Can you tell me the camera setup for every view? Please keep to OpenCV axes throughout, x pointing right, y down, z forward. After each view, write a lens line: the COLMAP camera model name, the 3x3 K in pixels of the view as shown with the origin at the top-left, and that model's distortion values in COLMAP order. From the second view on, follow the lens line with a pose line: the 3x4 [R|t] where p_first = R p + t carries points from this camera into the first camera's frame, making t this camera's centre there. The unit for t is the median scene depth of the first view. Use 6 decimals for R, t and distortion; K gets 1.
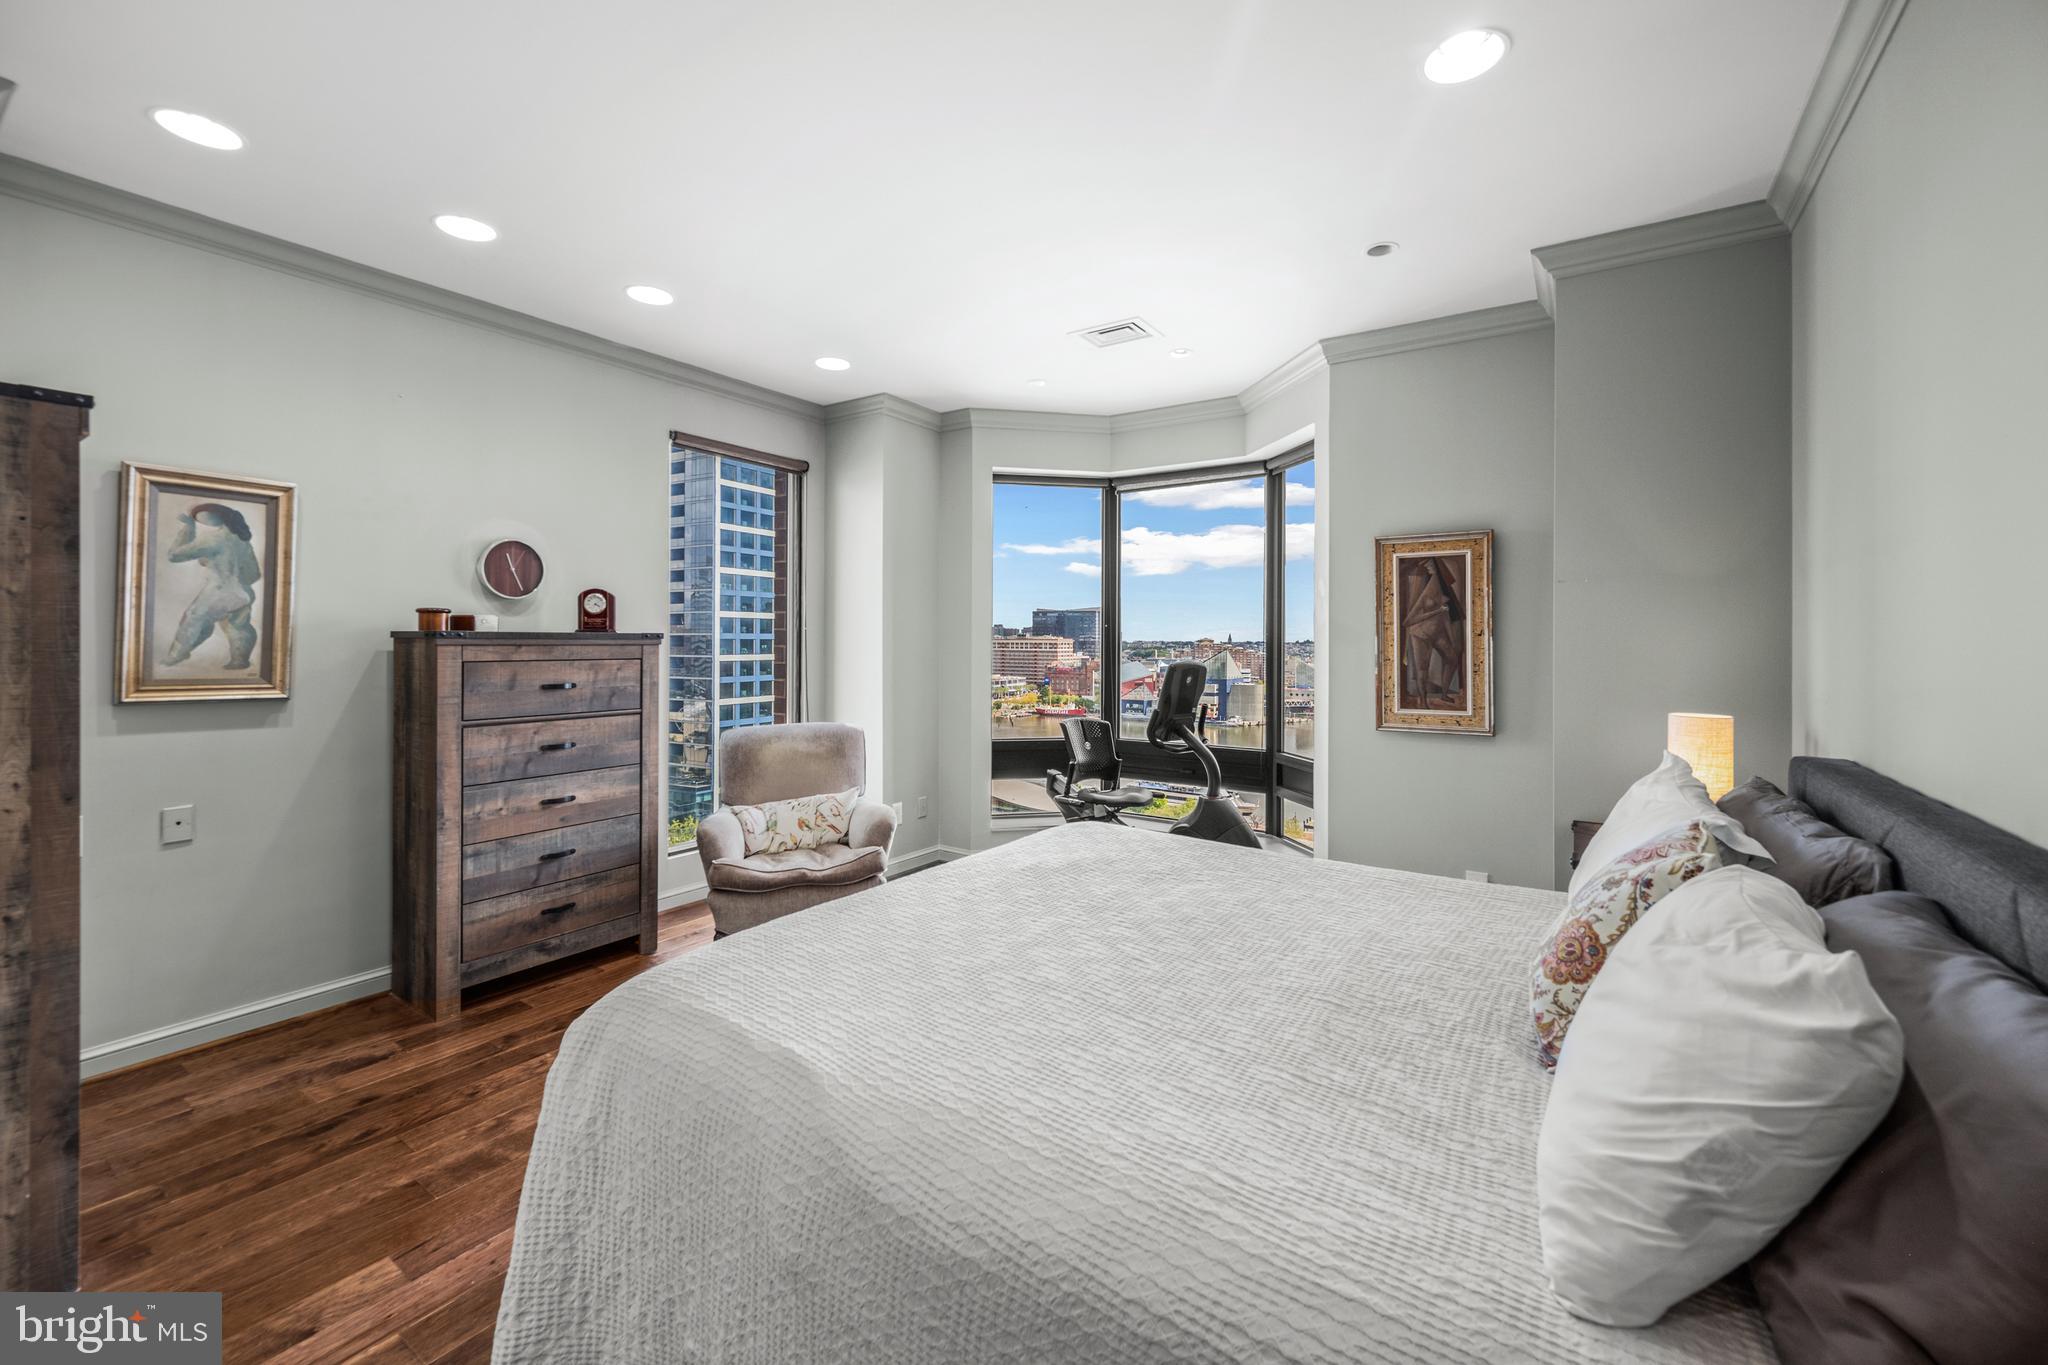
lens RADIAL K [[822.9, 0, 1018.9], [0, 822.9, 626.8], [0, 0, 1]] dist [0.002791, -0.001832]
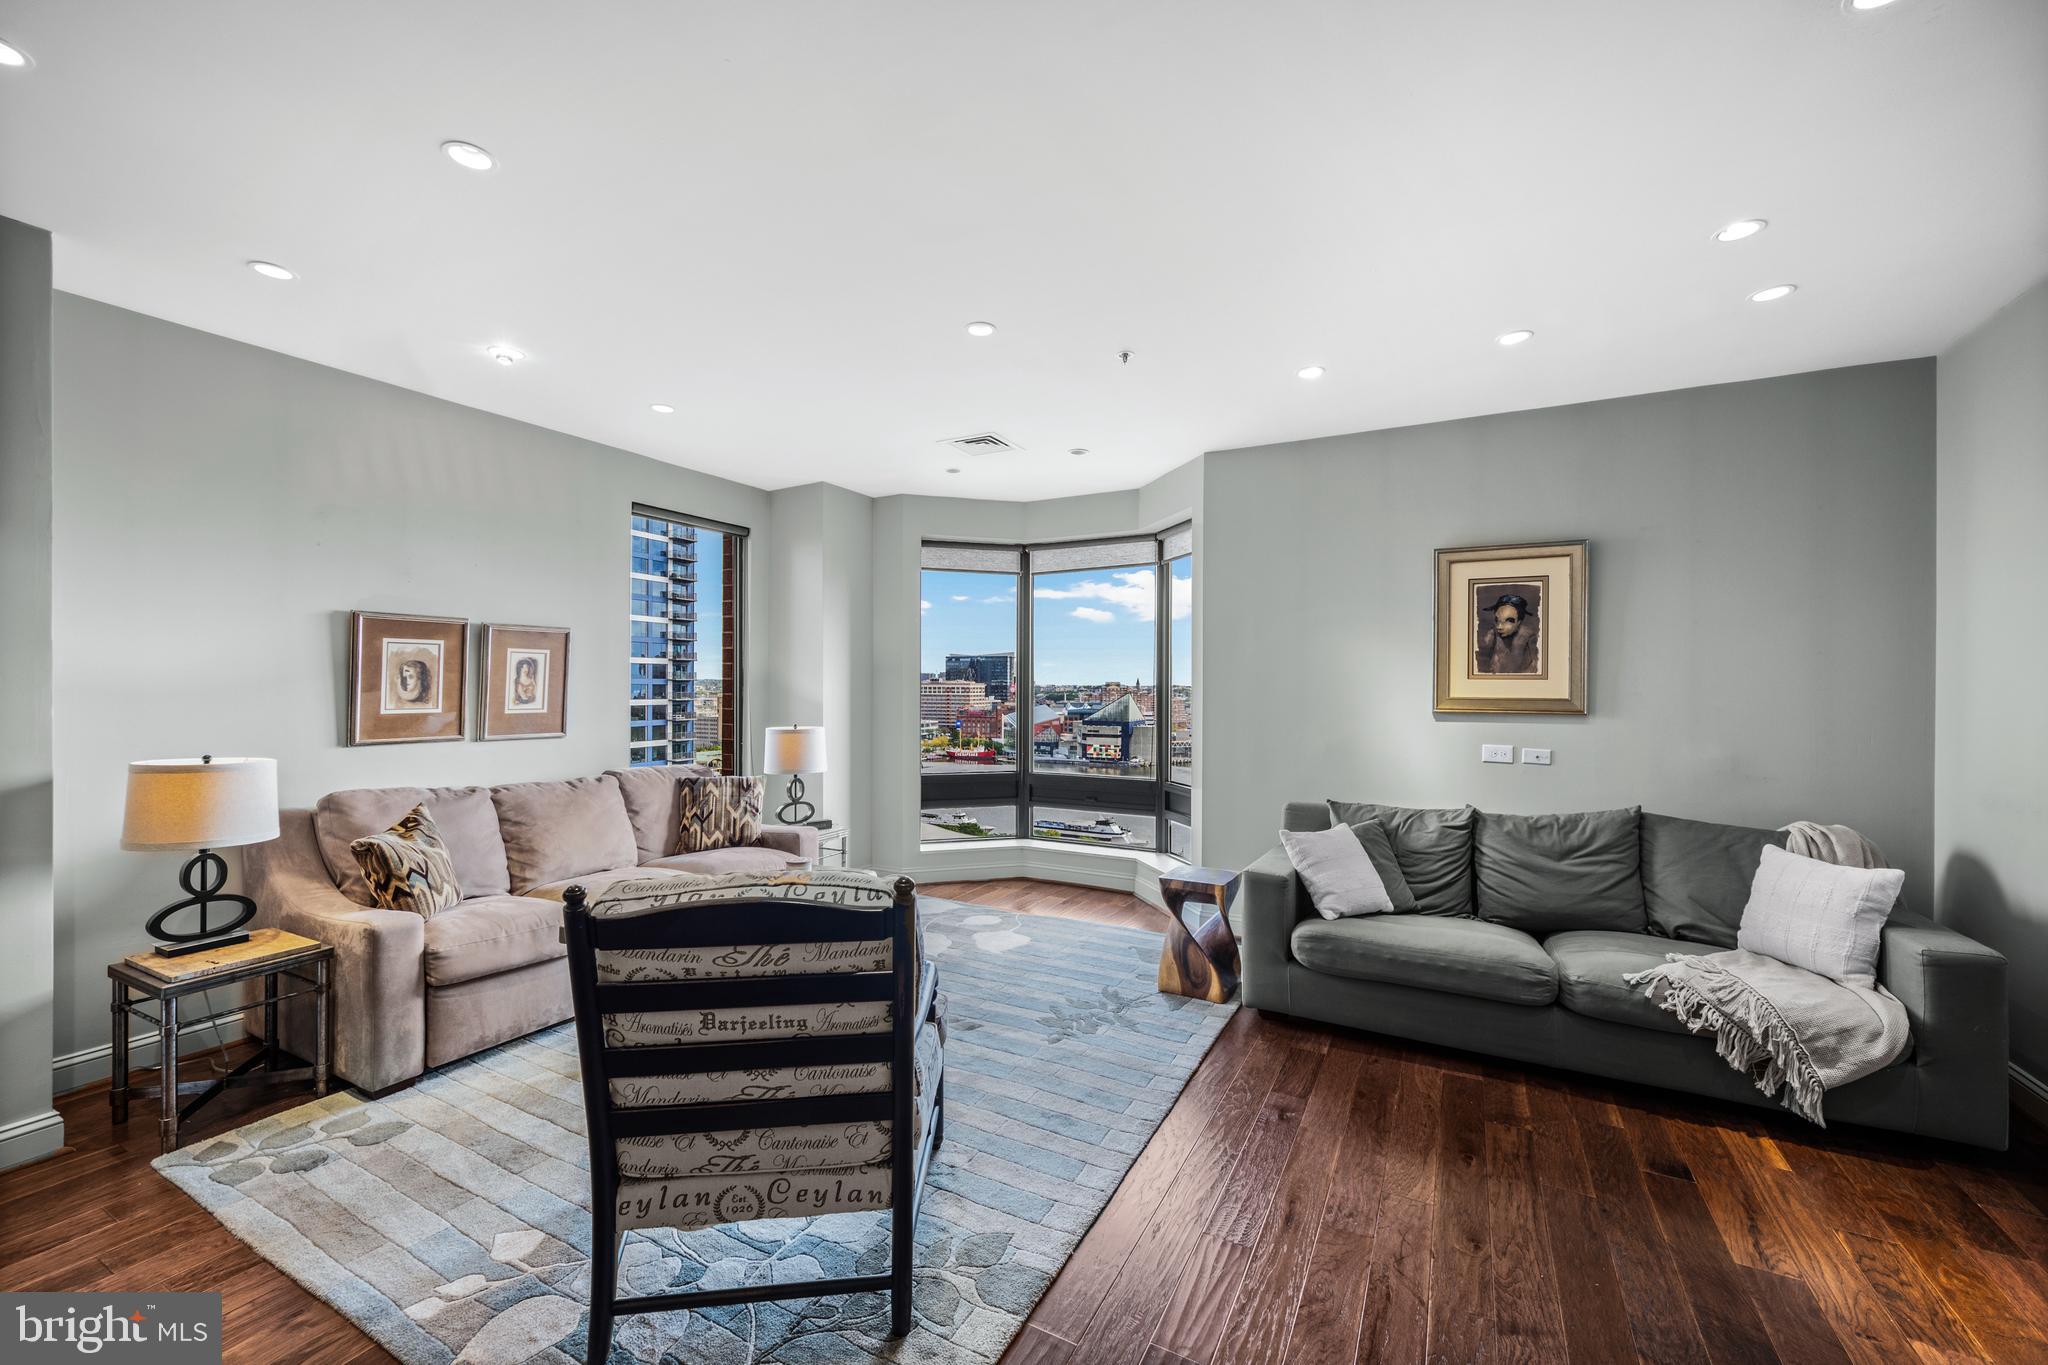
lens RADIAL K [[822.9, 0, 1030.6], [0, 822.9, 674.3], [0, 0, 1]] dist [0.002791, -0.001832]
pose [[0.992425, 0.000162, 0.122852, -0.021997], [-0.000779, 0.999987, 0.004970, -0.005318], [-0.122850, -0.005028, 0.992413, -0.134160]]
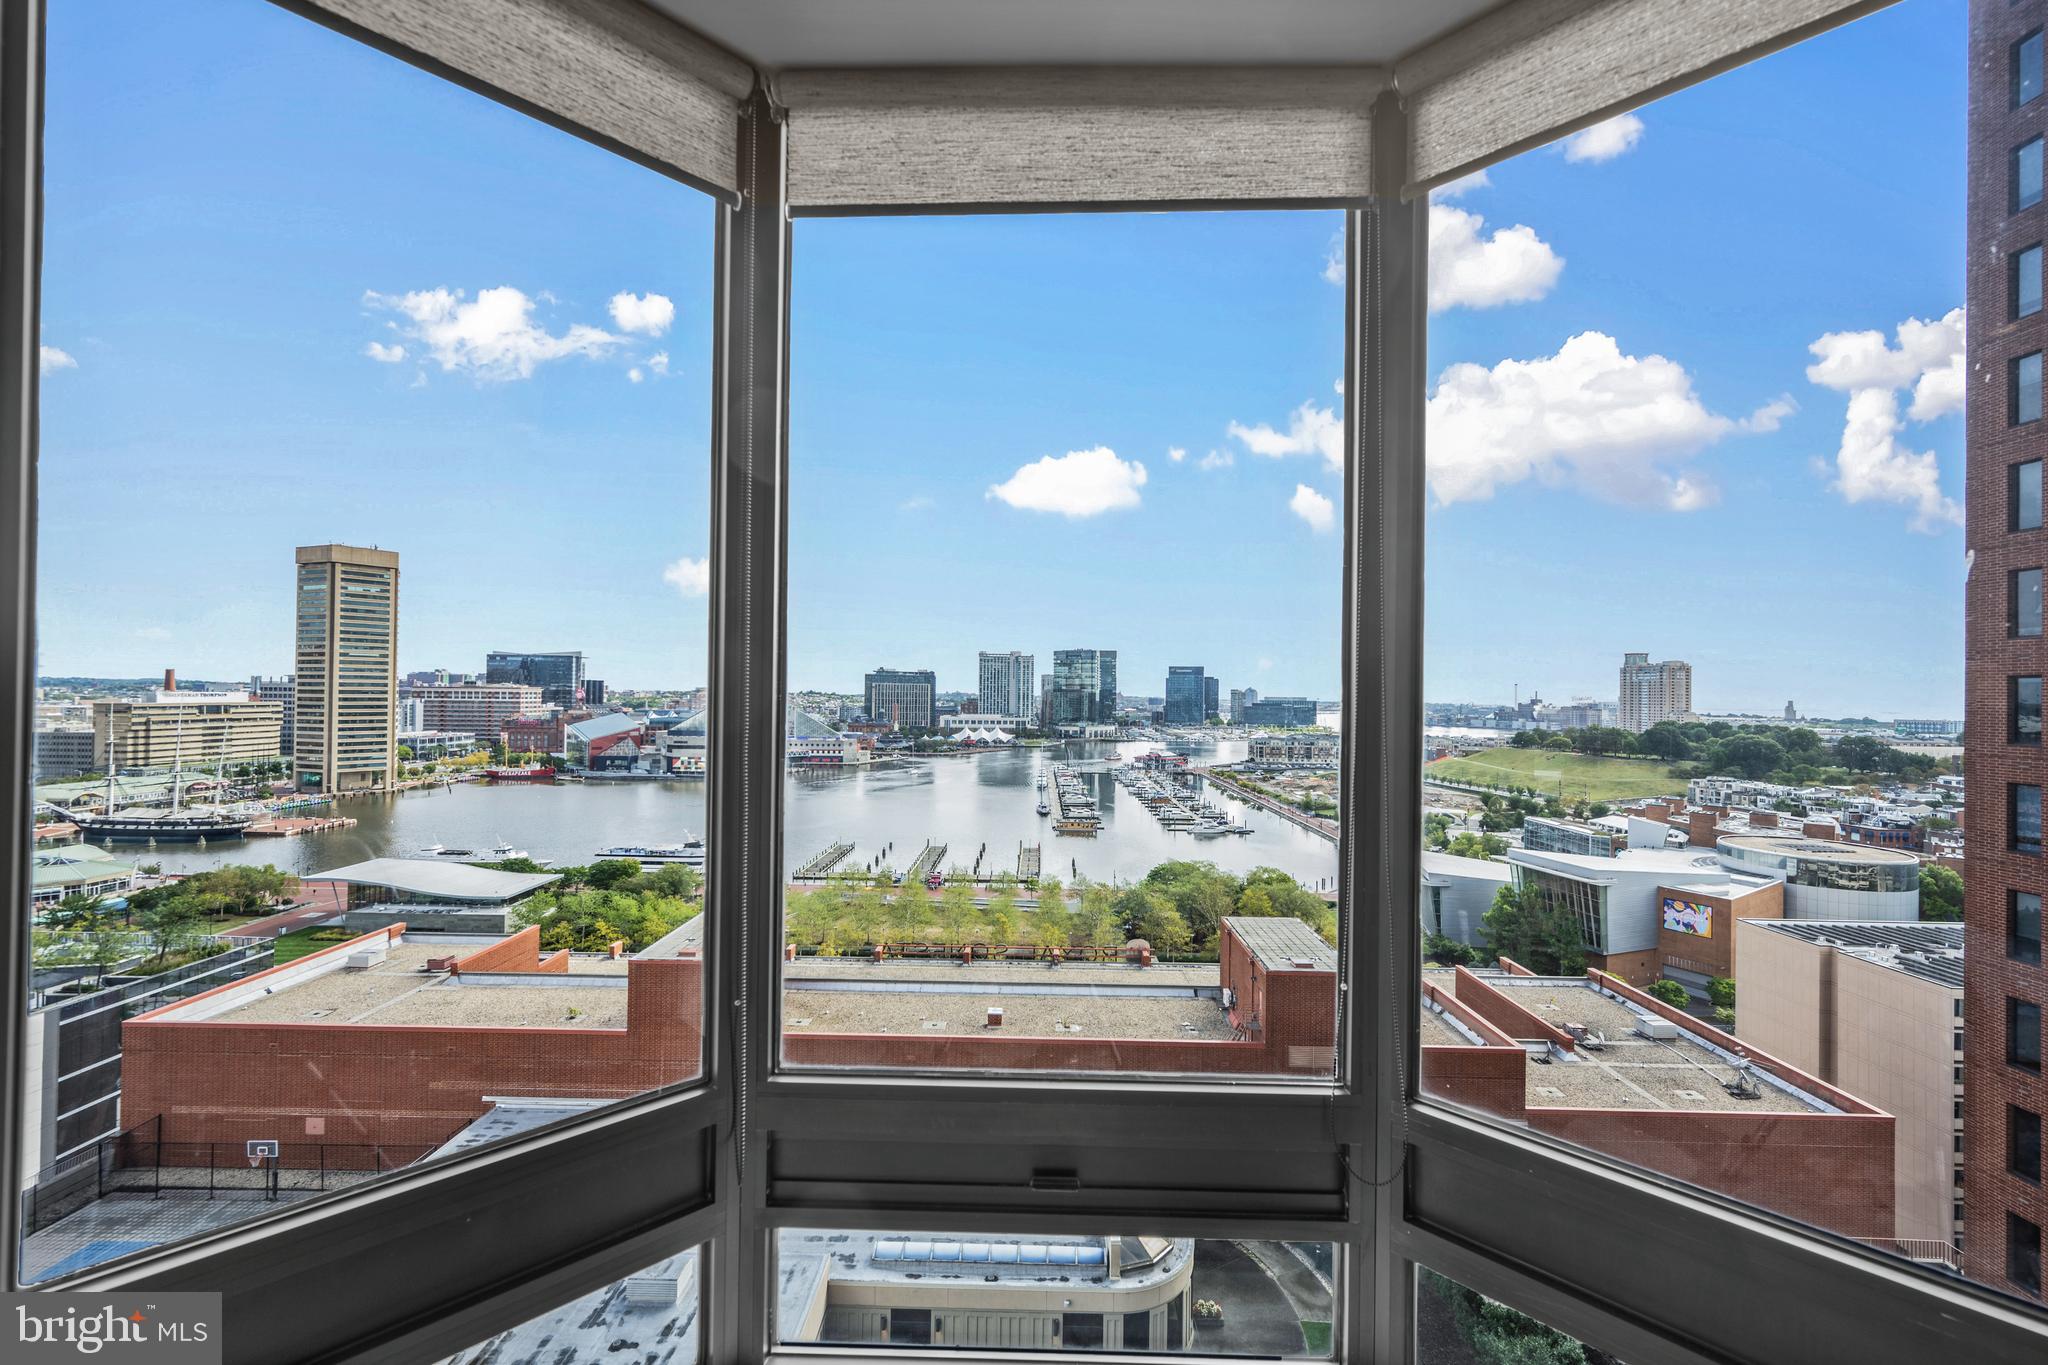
lens RADIAL K [[822.9, 0, 1036.0], [0, 822.9, 679.8], [0, 0, 1]] dist [0.002791, -0.001832]
pose [[0.820871, 0.015133, 0.570913, 0.042211], [-0.017171, 0.999851, -0.001815, 0.009476], [-0.570856, -0.008313, 0.821008, 0.789198]]
